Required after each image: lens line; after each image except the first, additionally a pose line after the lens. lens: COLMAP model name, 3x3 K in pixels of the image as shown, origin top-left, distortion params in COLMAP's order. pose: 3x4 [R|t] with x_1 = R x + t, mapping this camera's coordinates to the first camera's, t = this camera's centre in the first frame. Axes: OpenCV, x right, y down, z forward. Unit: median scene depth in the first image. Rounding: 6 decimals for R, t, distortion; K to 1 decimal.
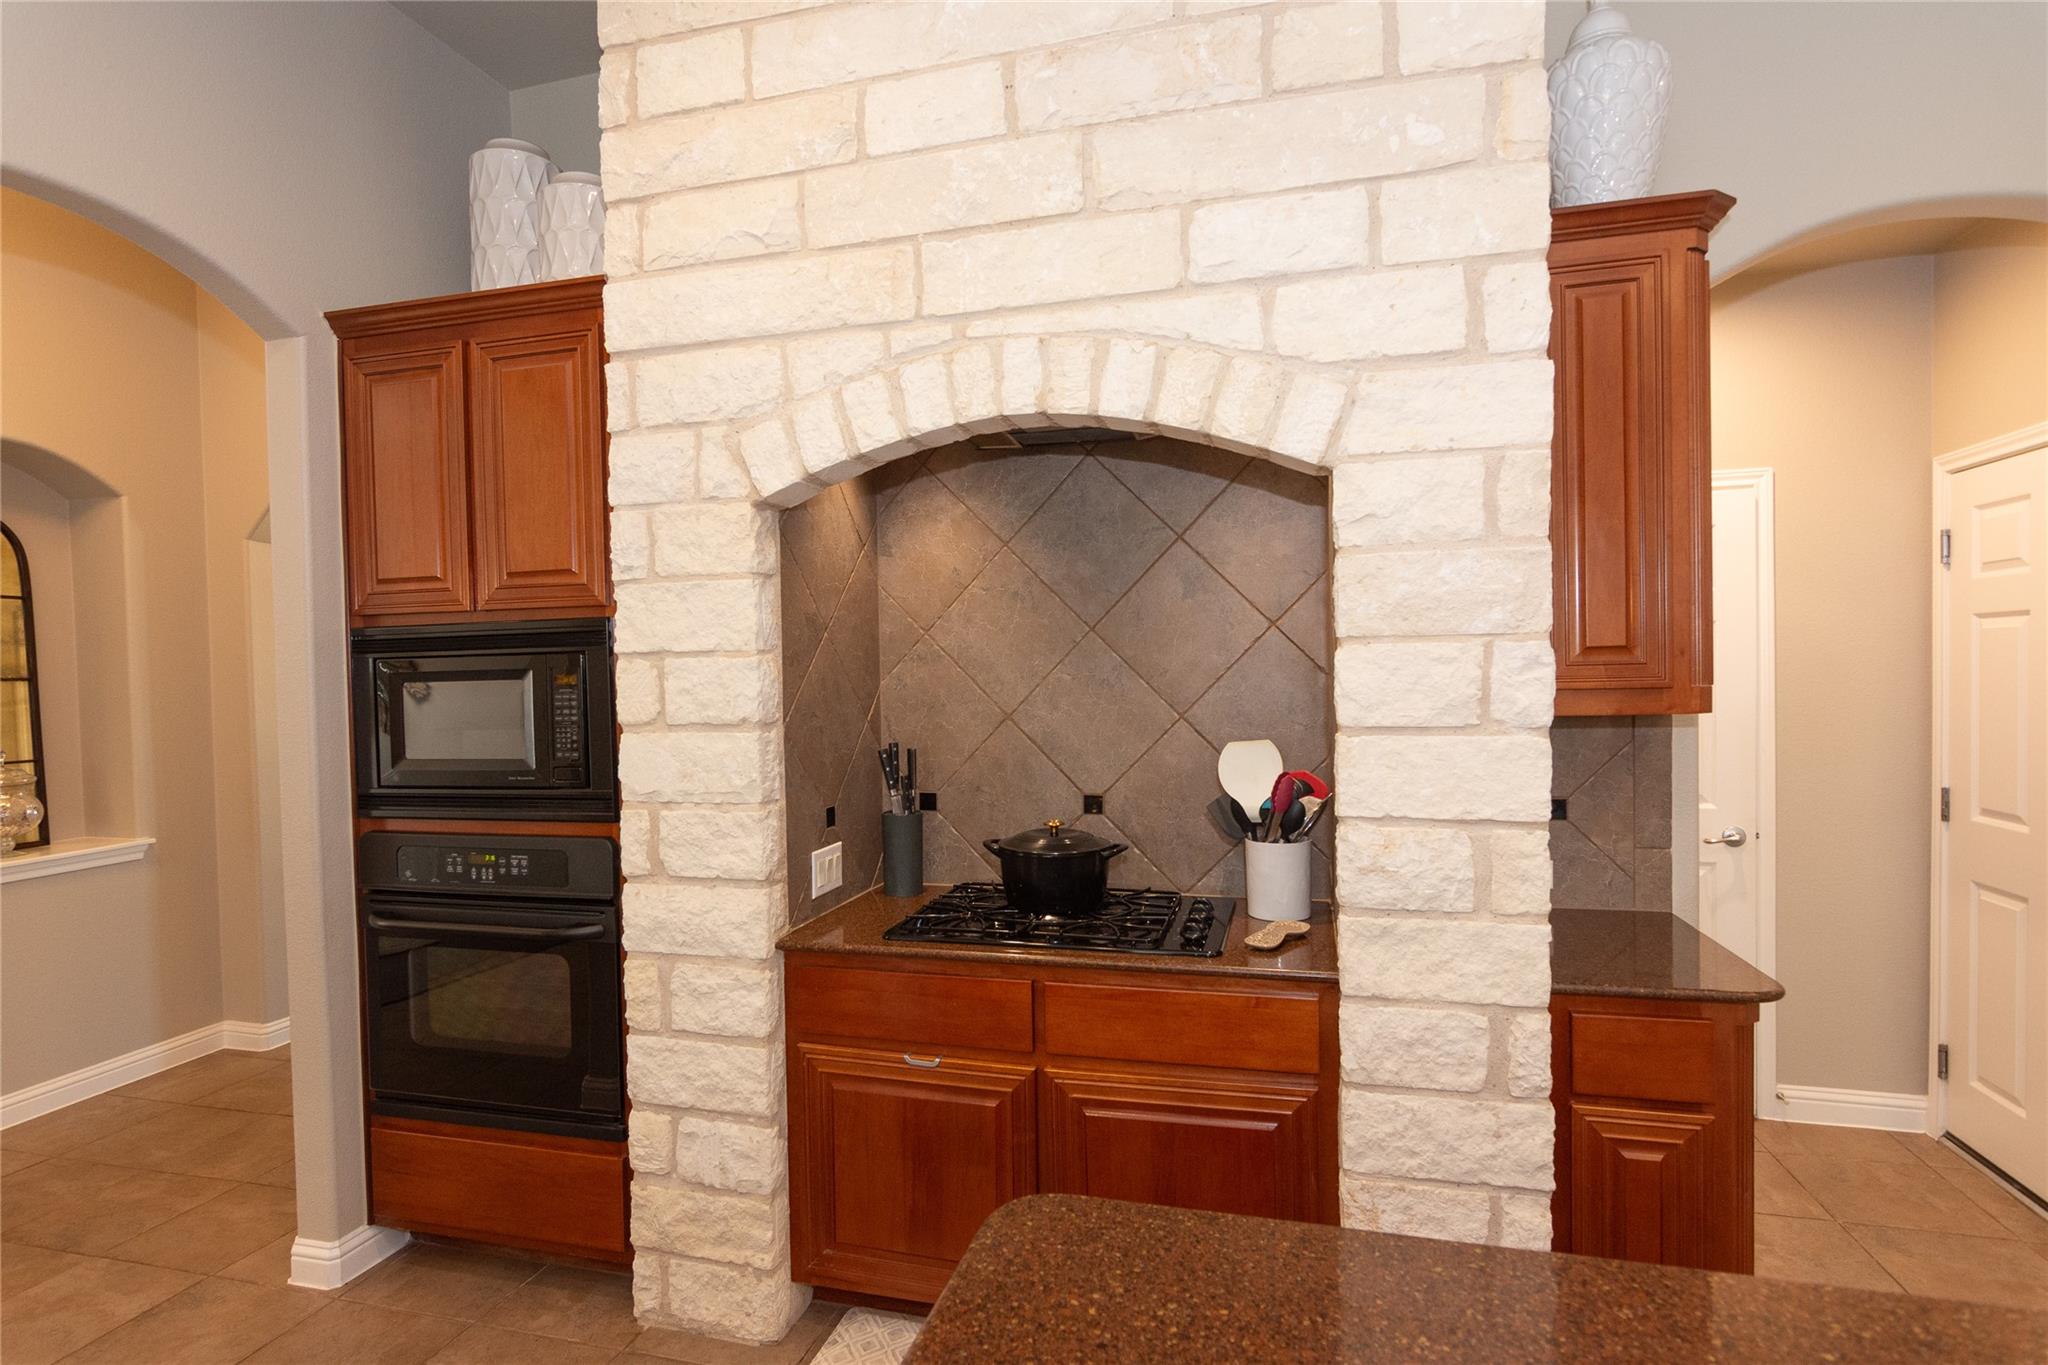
lens RADIAL K [[1028.6, 0, 1021.6], [0, 1028.6, 691.6], [0, 0, 1]] dist [-0.001199, -0.000154]
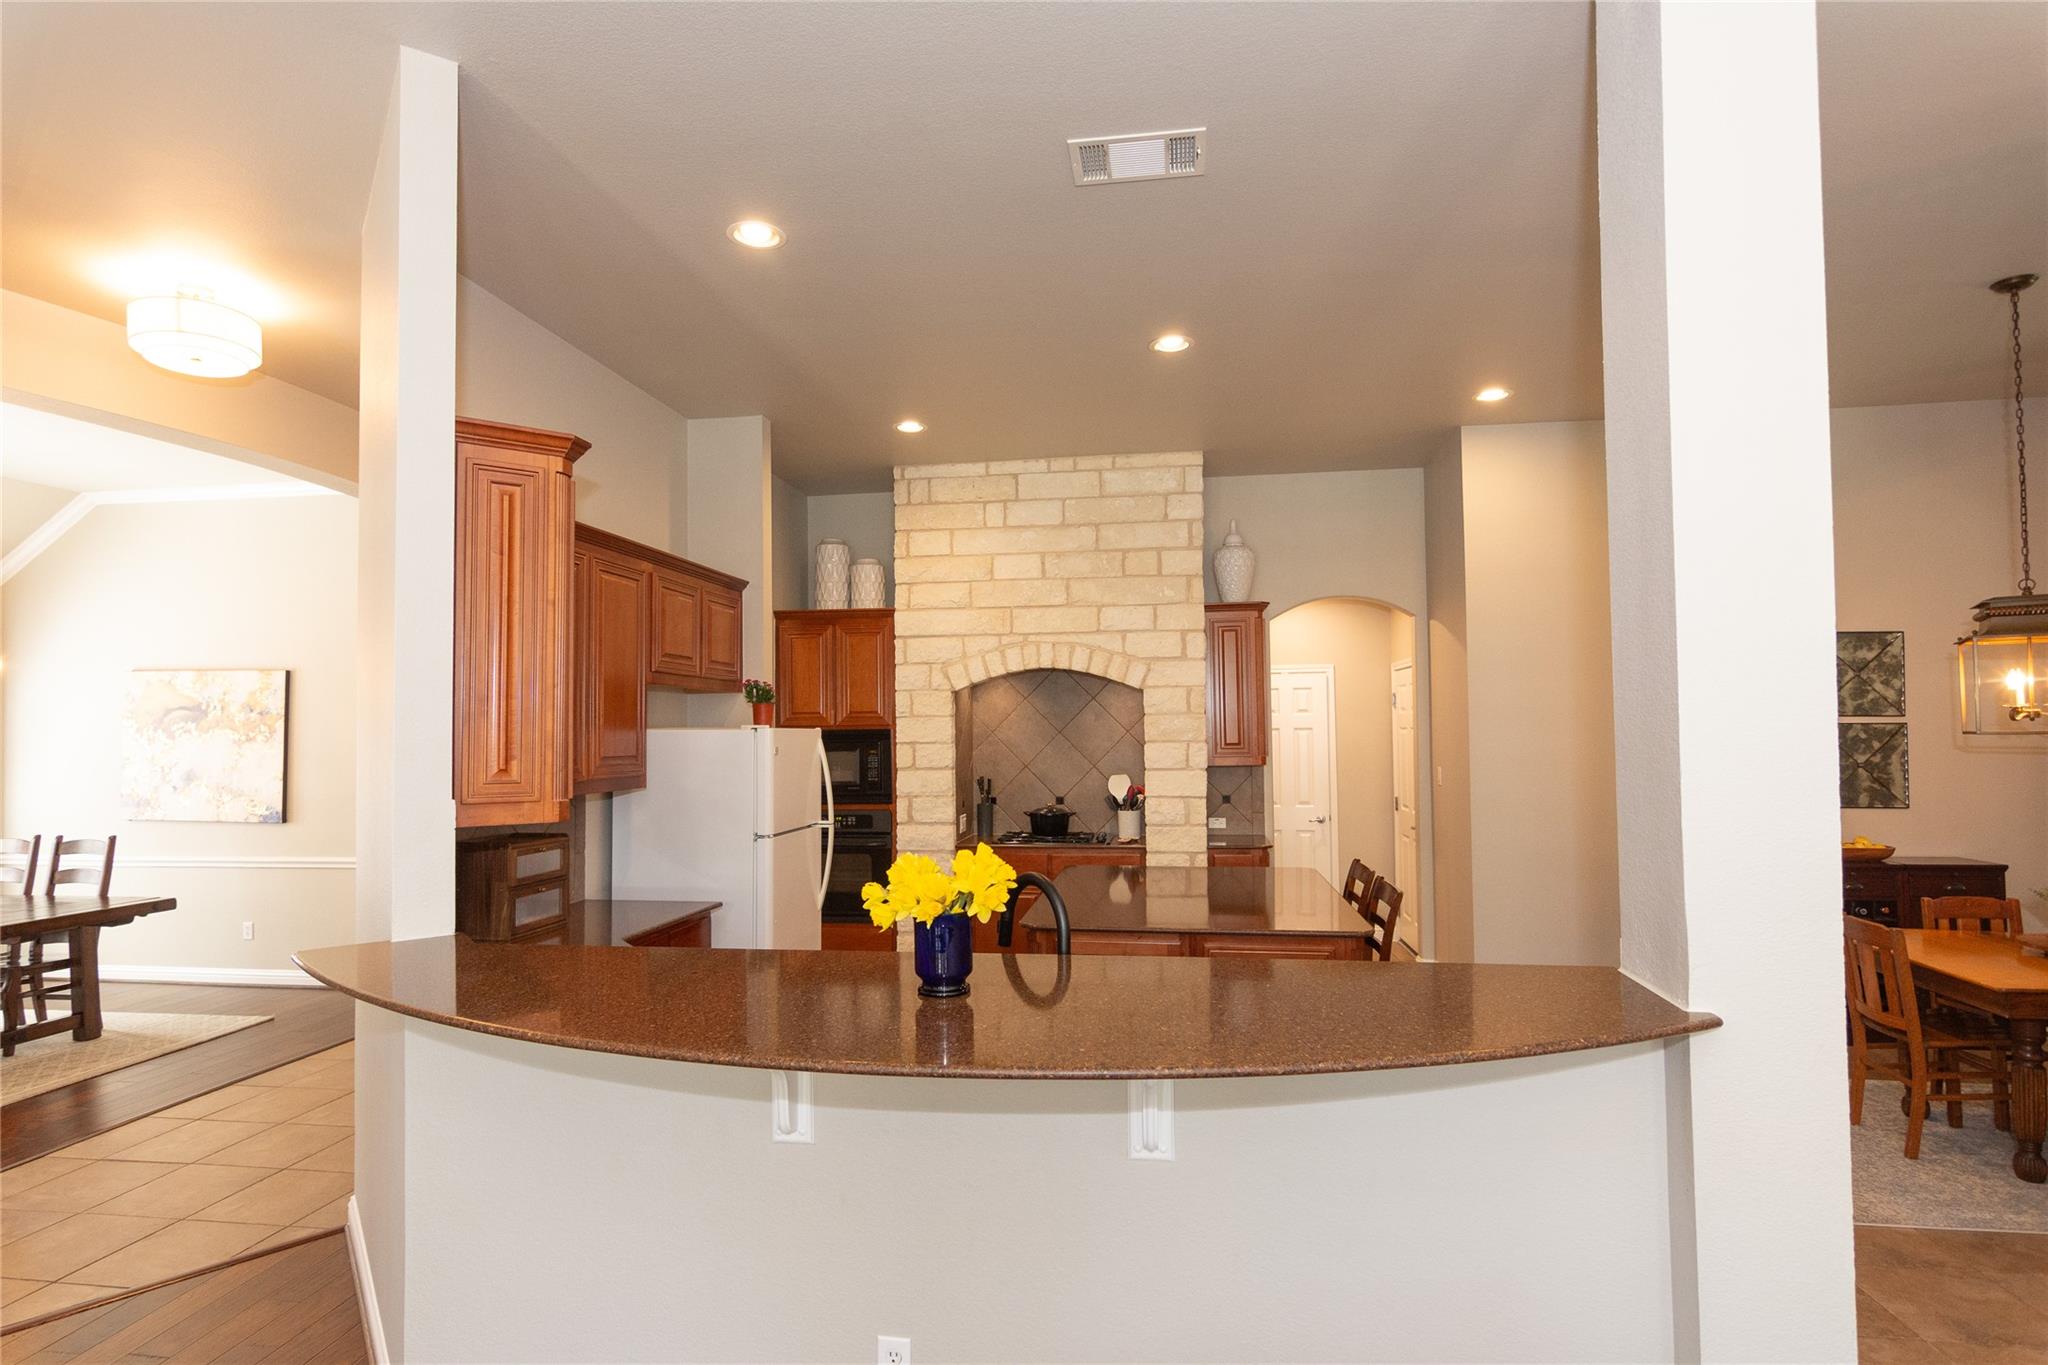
lens RADIAL K [[1024.6, 0, 1018.3], [0, 1024.6, 697.0], [0, 0, 1]] dist [-0.002440, 0.001386]
pose [[0.994048, 0.011640, 0.108320, -0.385627], [-0.005881, 0.998559, -0.053333, -0.014868], [-0.108785, 0.052379, 0.992684, -1.895869]]
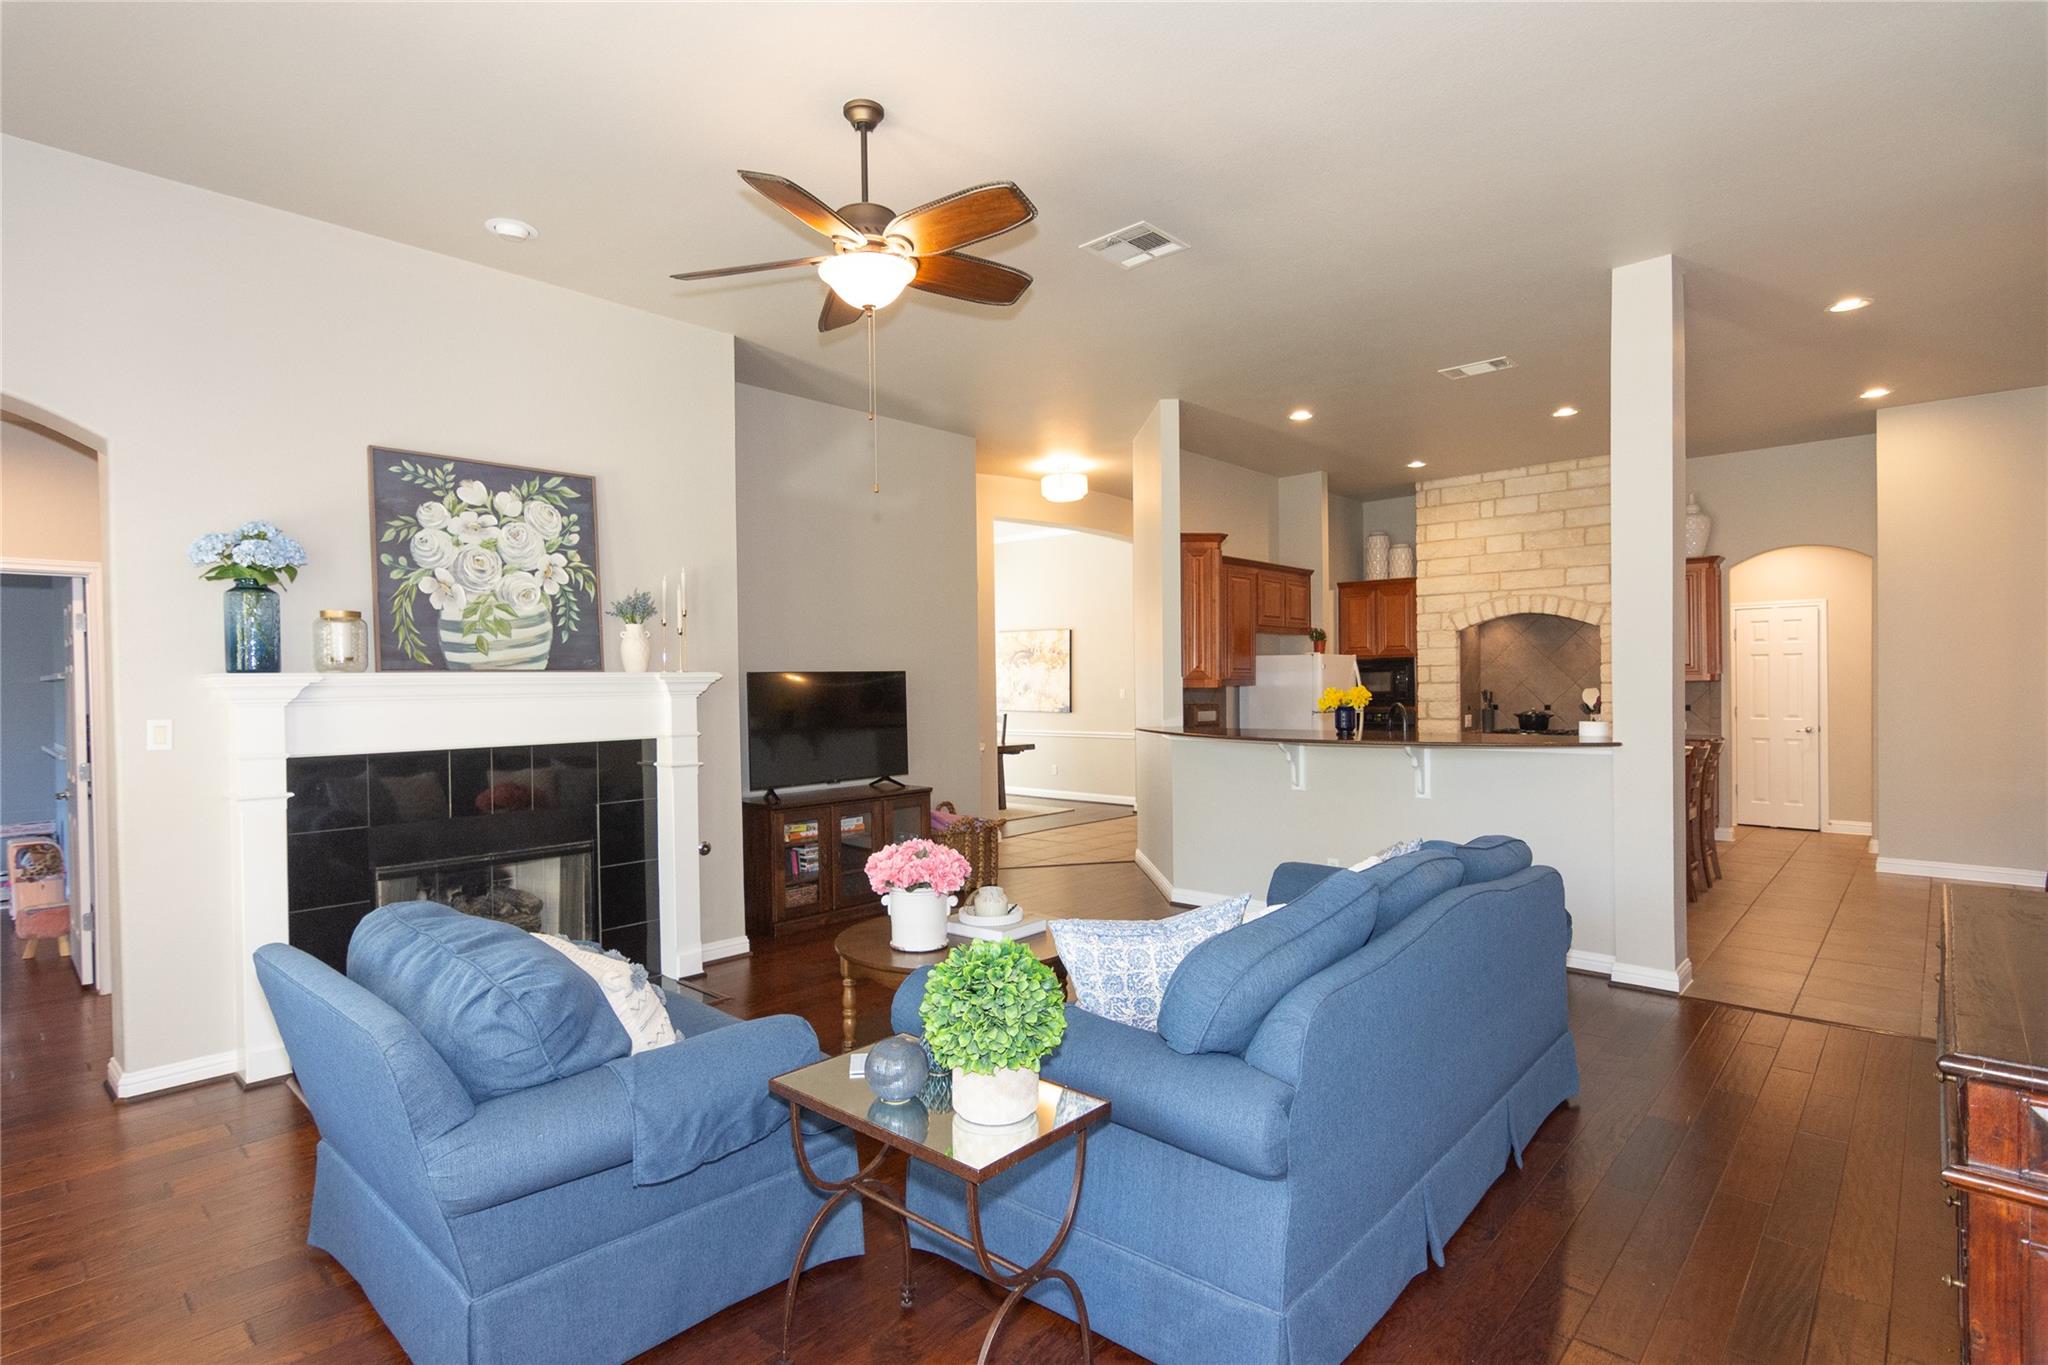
lens RADIAL K [[995.3, 0, 1014.1], [0, 995.3, 687.7], [0, 0, 1]] dist [-0.000581, 0.000788]
pose [[0.880148, 0.011750, -0.474554, 0.095339], [-0.015043, 0.999882, -0.003143, 0.096745], [0.474461, 0.009905, 0.880221, -3.581914]]
